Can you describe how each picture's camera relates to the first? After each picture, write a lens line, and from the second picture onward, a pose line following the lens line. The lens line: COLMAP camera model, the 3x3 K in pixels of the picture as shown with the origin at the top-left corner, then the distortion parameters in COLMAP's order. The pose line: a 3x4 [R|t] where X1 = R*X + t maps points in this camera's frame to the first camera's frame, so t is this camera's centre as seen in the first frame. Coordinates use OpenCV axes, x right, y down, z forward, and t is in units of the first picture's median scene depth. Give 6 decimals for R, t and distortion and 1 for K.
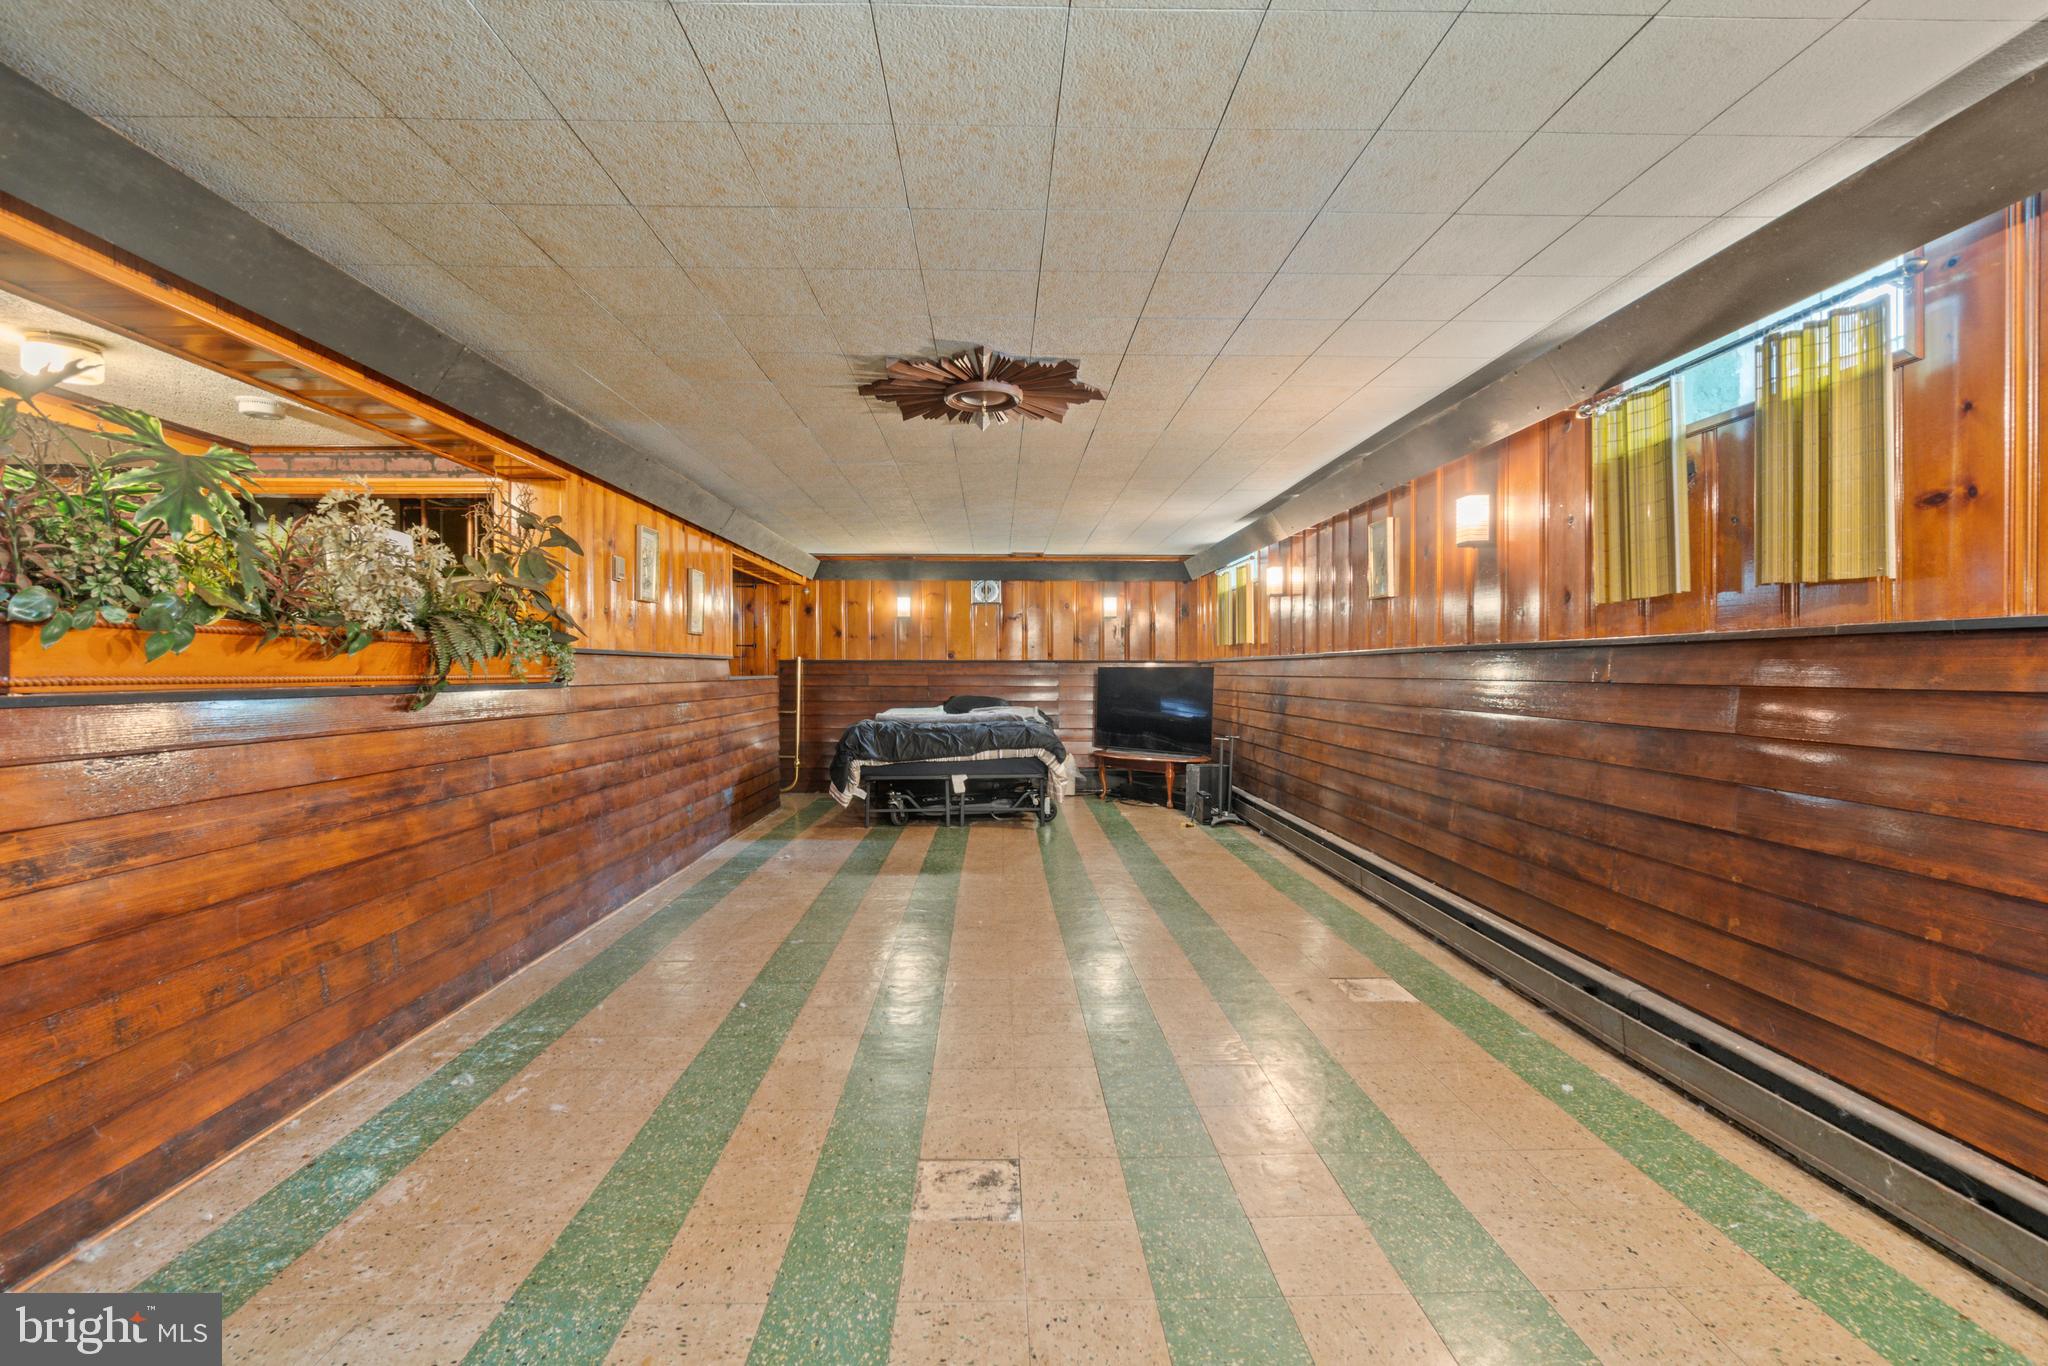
lens RADIAL K [[908.1, 0, 1014.1], [0, 908.1, 665.8], [0, 0, 1]] dist [0.000447, 0.000123]
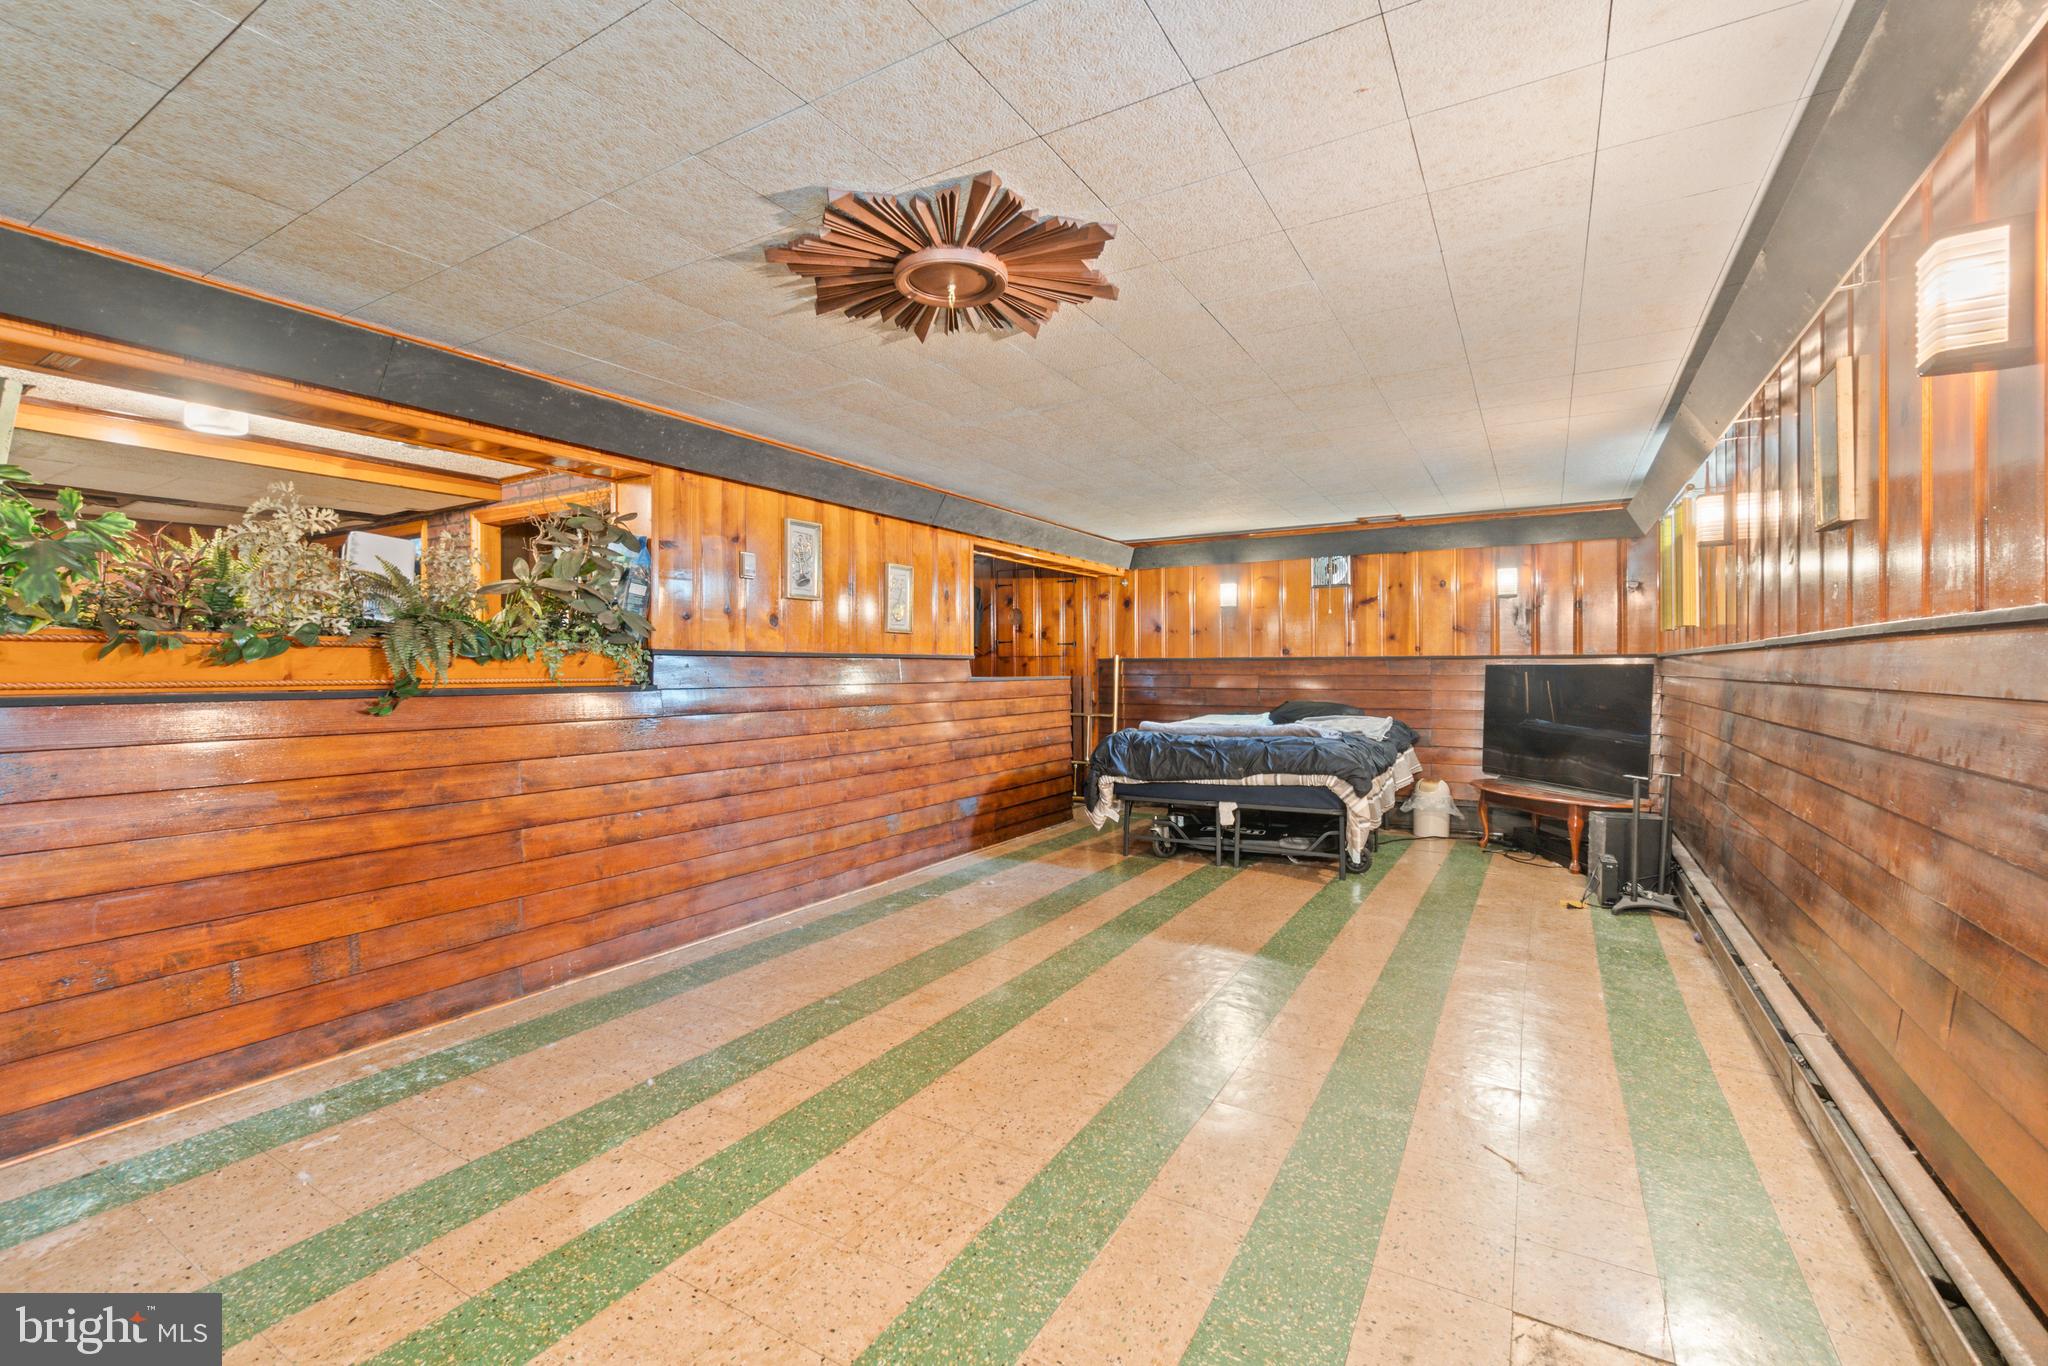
lens RADIAL K [[901.6, 0, 980.4], [0, 901.6, 668.0], [0, 0, 1]] dist [-0.002586, -0.000197]
pose [[0.842073, -0.003644, -0.539351, 0.298631], [0.006042, 0.999978, 0.002677, -0.000757], [0.539329, -0.005513, 0.842077, 0.362207]]
